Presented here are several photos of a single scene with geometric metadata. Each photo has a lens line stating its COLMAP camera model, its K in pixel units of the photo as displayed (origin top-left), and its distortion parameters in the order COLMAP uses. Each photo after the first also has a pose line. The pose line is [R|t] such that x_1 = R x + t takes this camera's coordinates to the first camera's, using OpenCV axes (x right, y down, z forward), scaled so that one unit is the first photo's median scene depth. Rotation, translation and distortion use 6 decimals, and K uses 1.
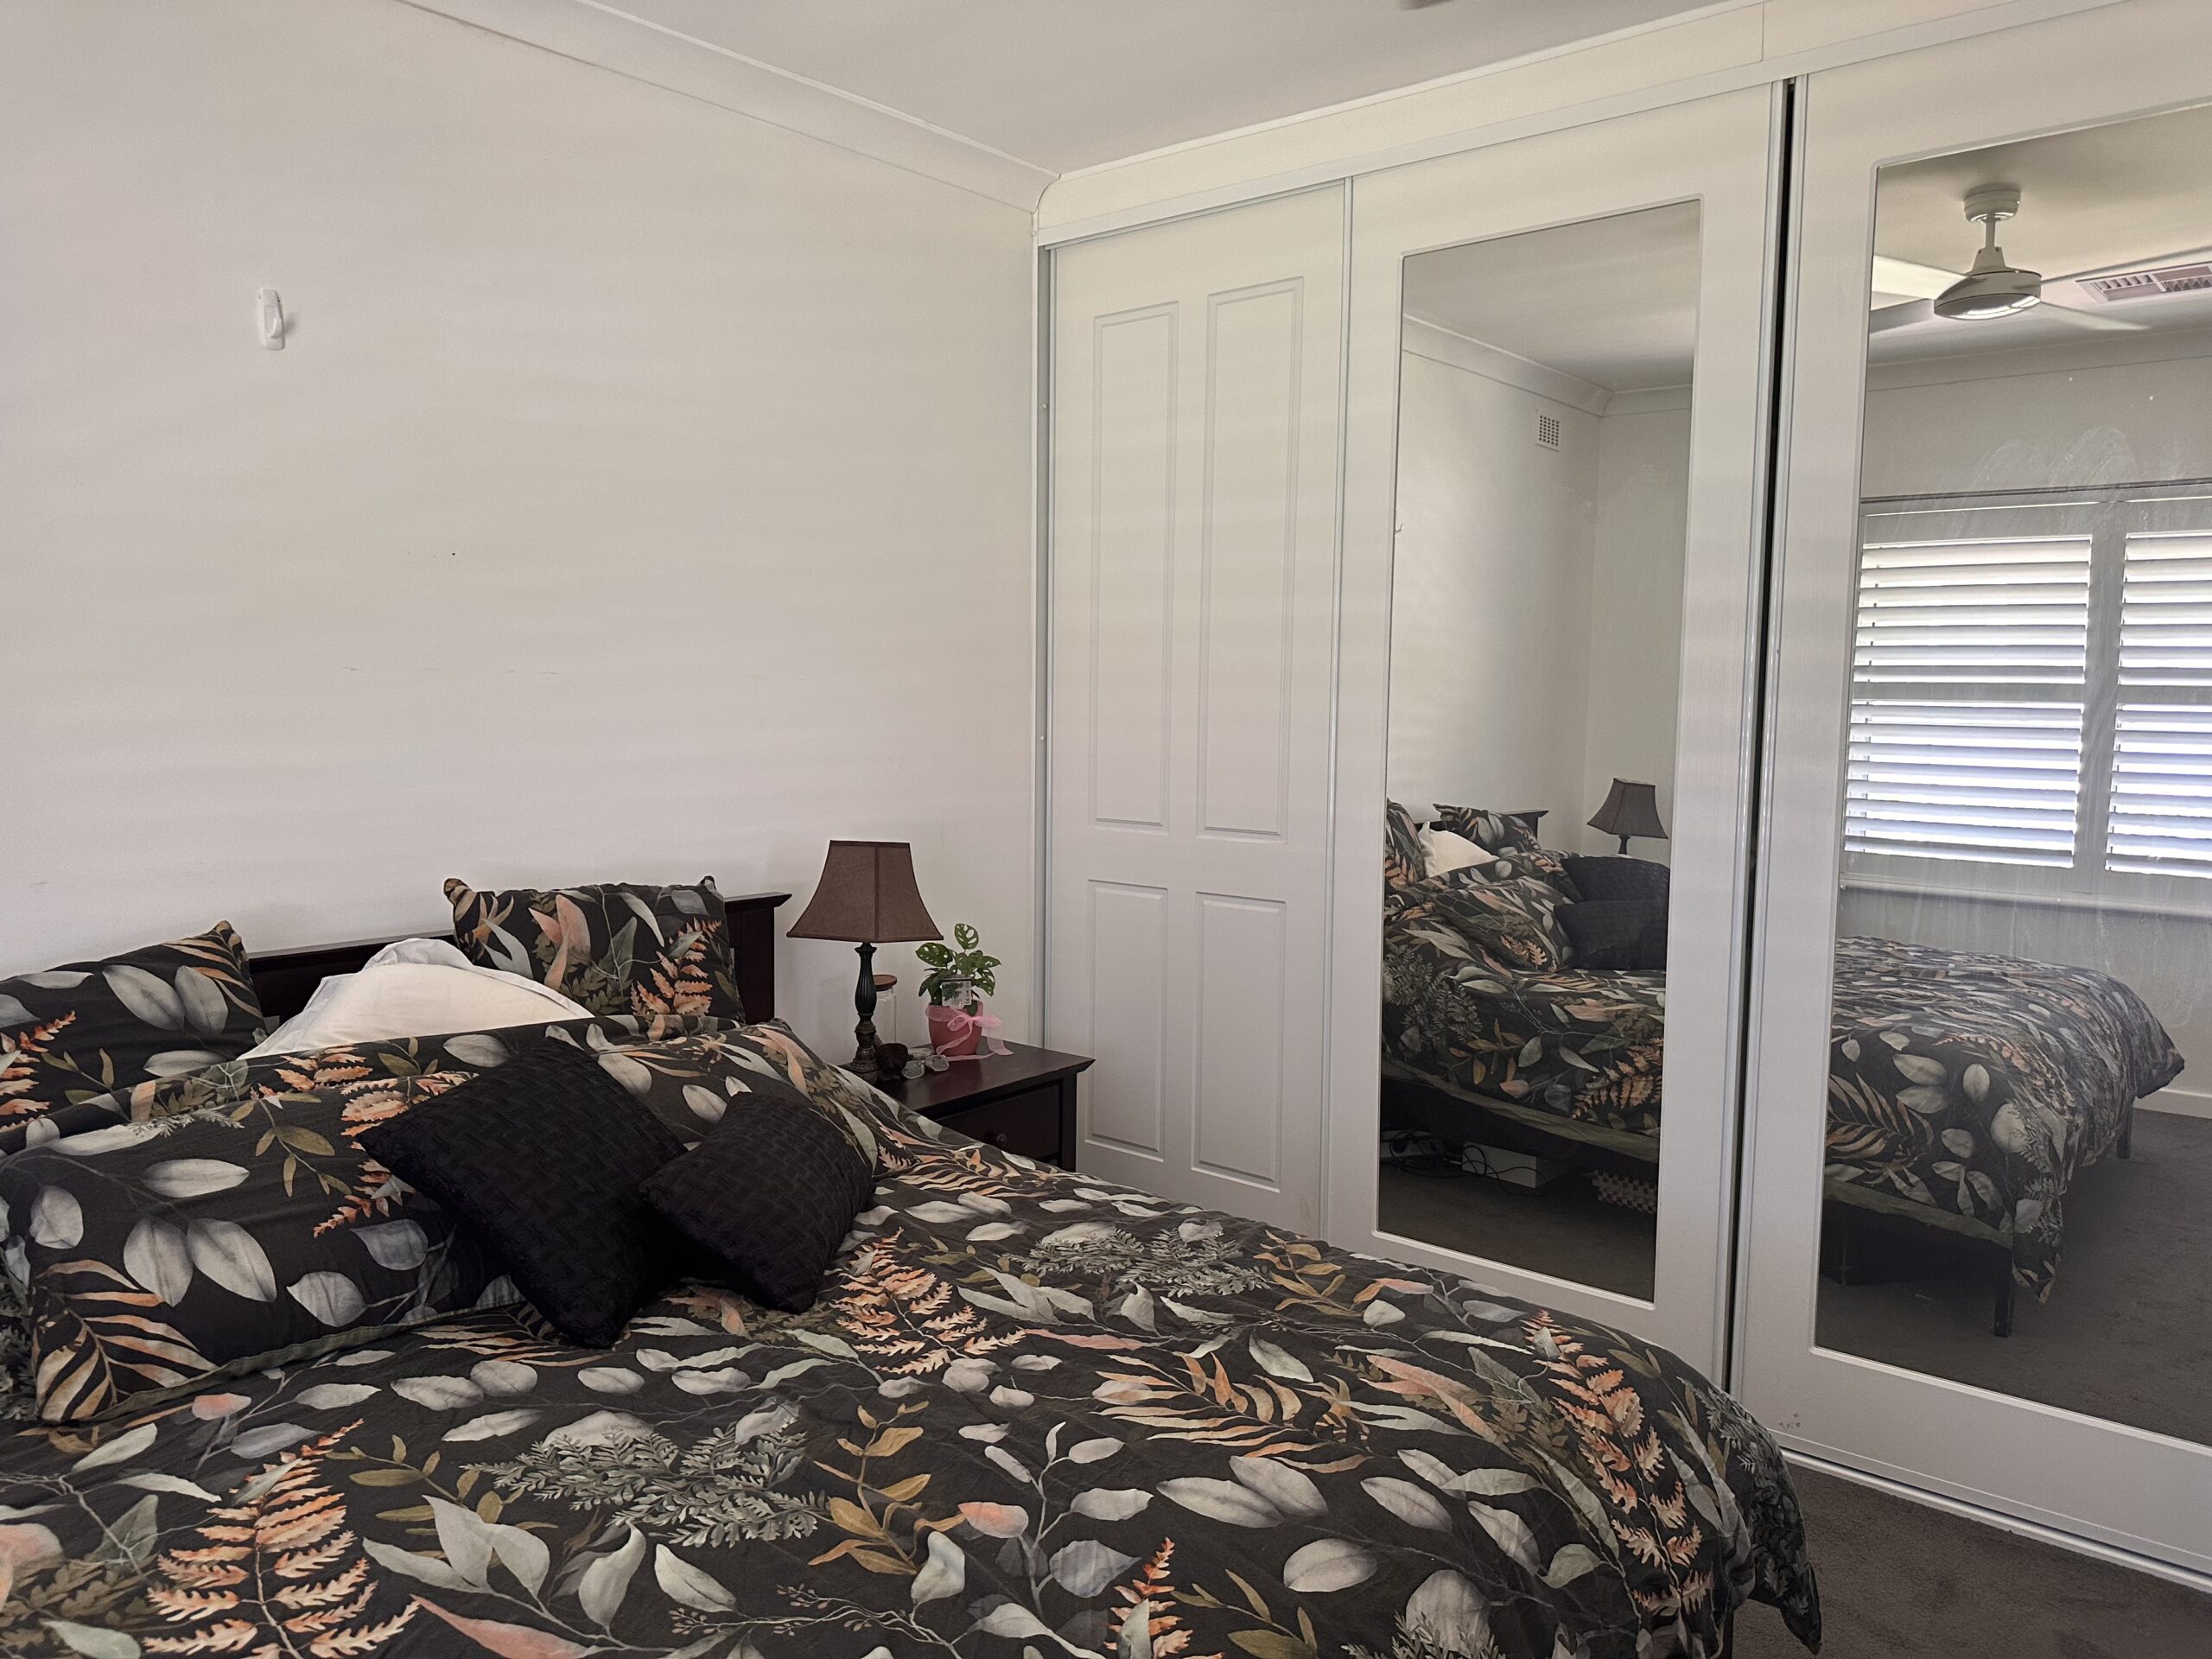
lens RADIAL K [[1552.8, 0, 1101.5], [0, 1552.8, 840.7], [0, 0, 1]] dist [0.035907, -0.035007]
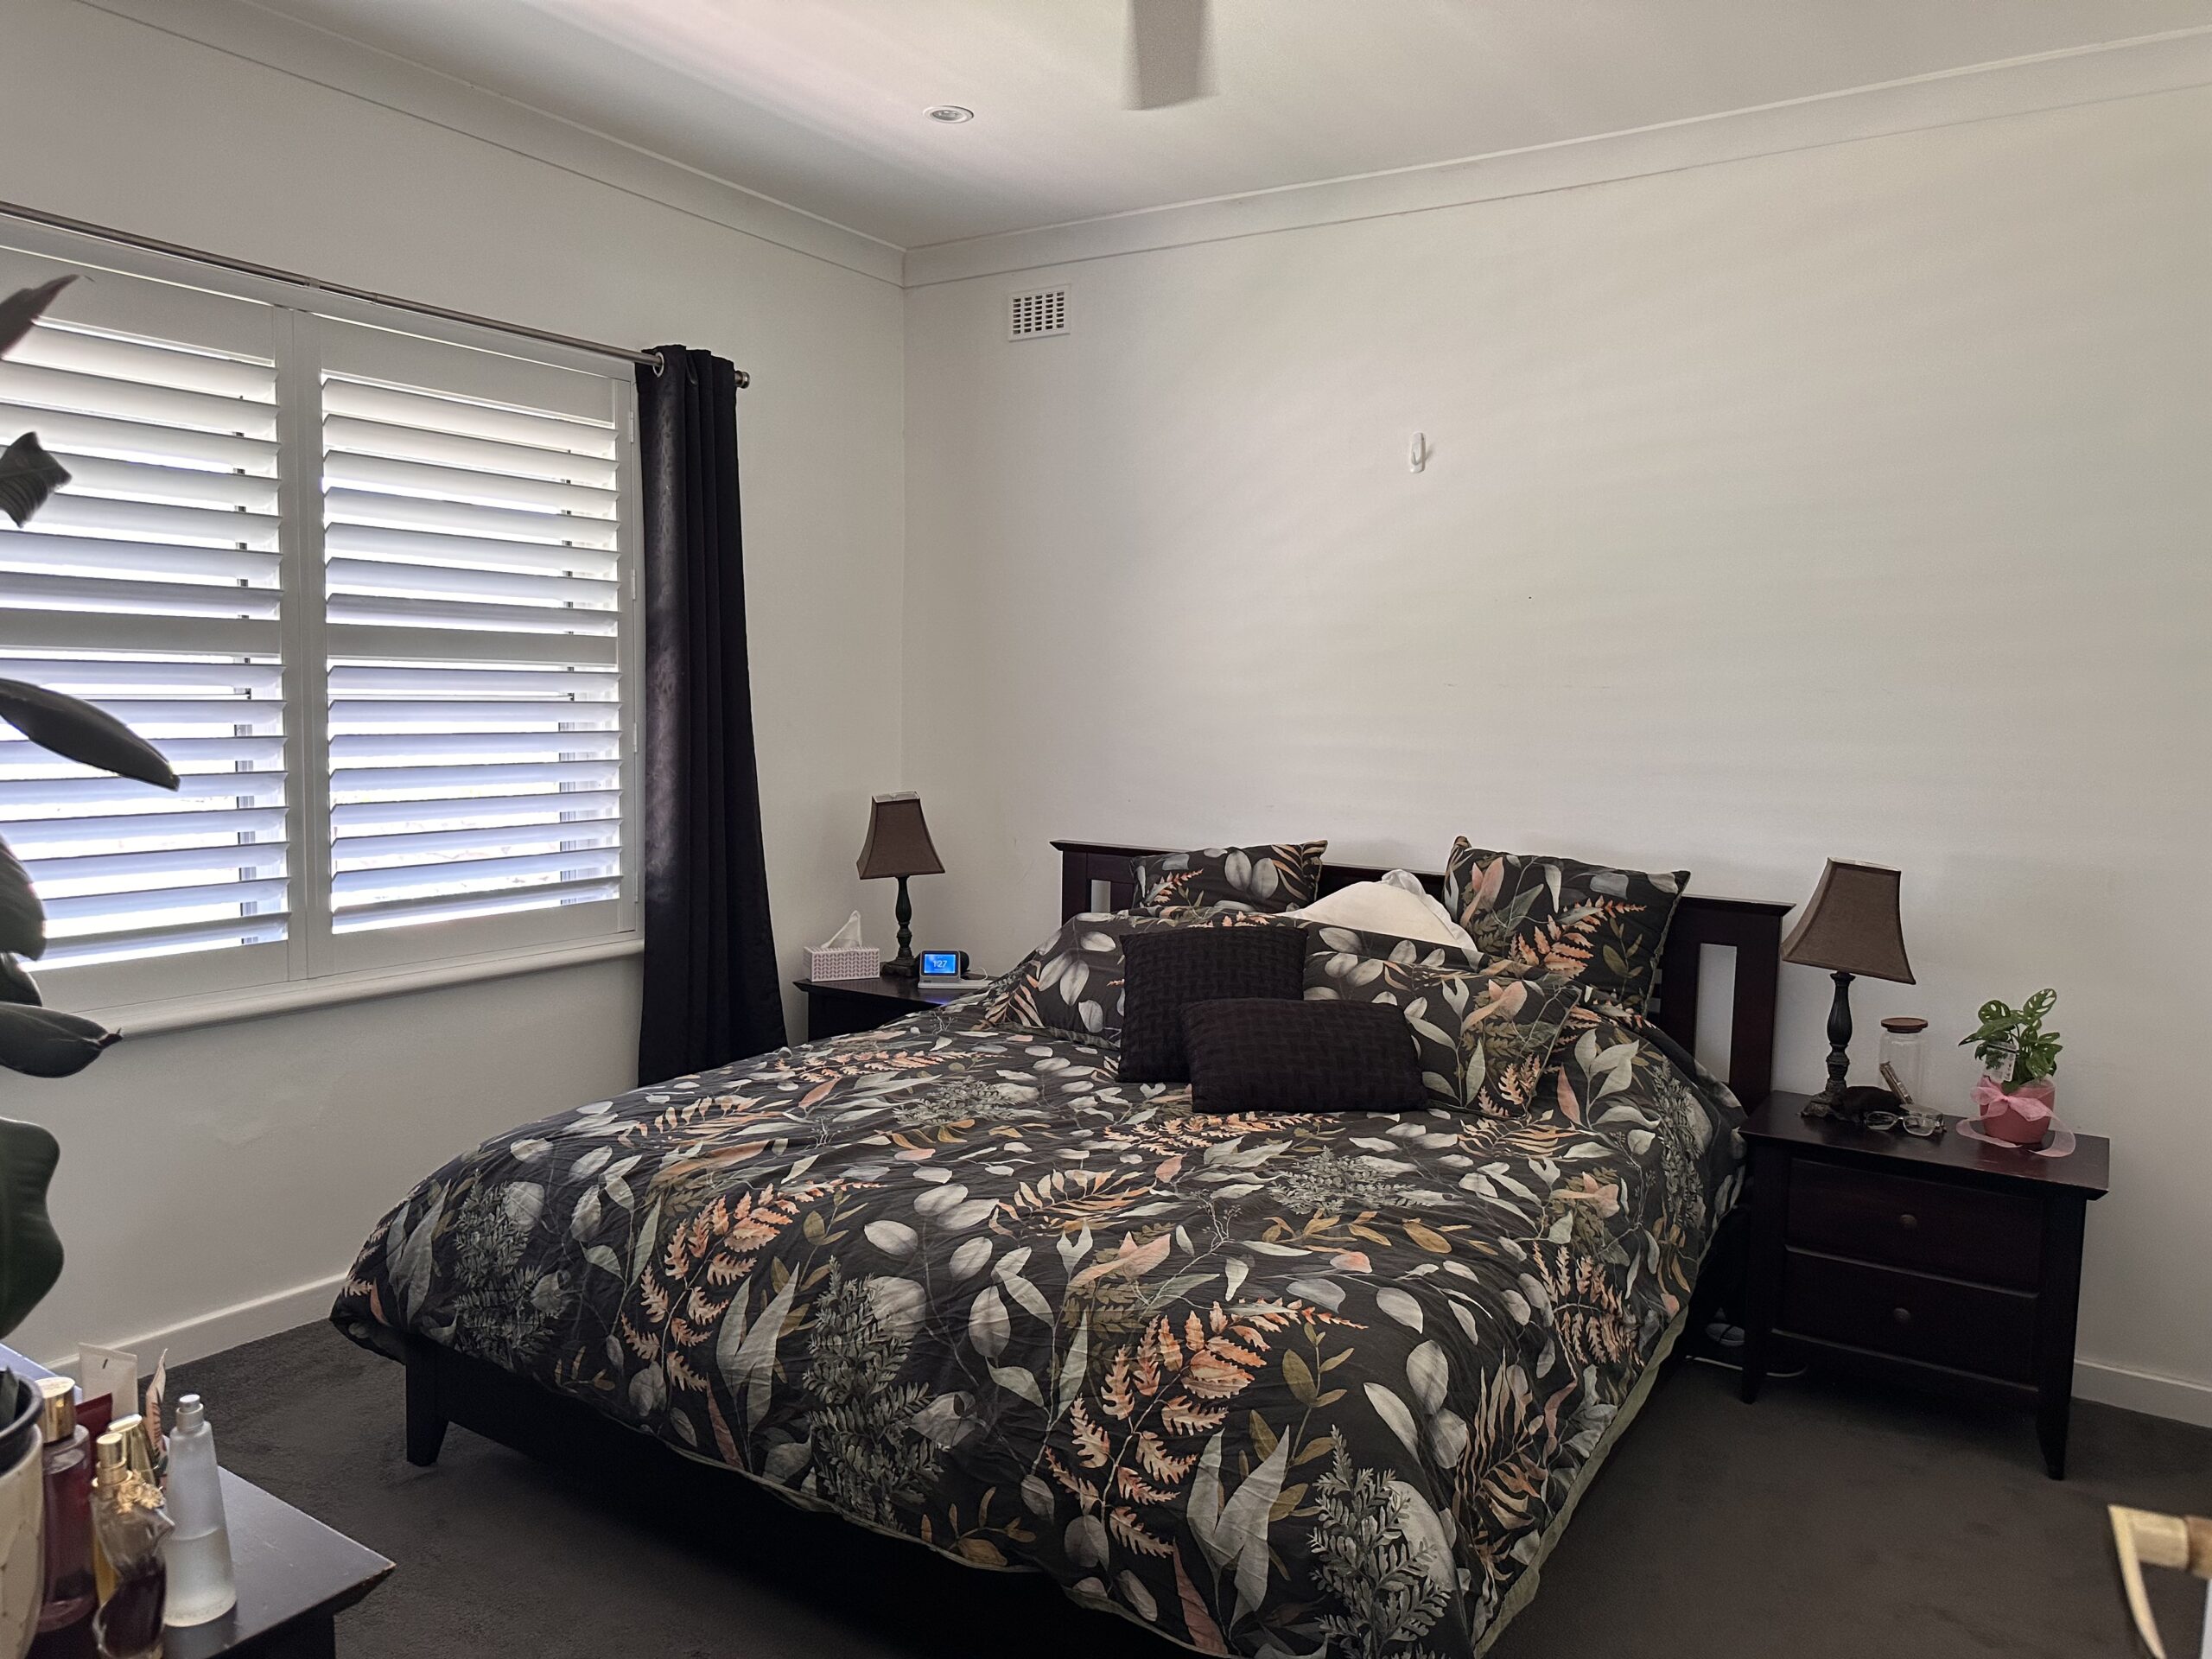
lens RADIAL K [[1552.8, 0, 1099.2], [0, 1552.8, 817.6], [0, 0, 1]] dist [0.035907, -0.035007]
pose [[0.120356, 0.072160, -0.990105, 1.269799], [-0.127656, 0.990199, 0.056650, -0.039948], [0.984489, 0.119574, 0.128388, 0.738310]]
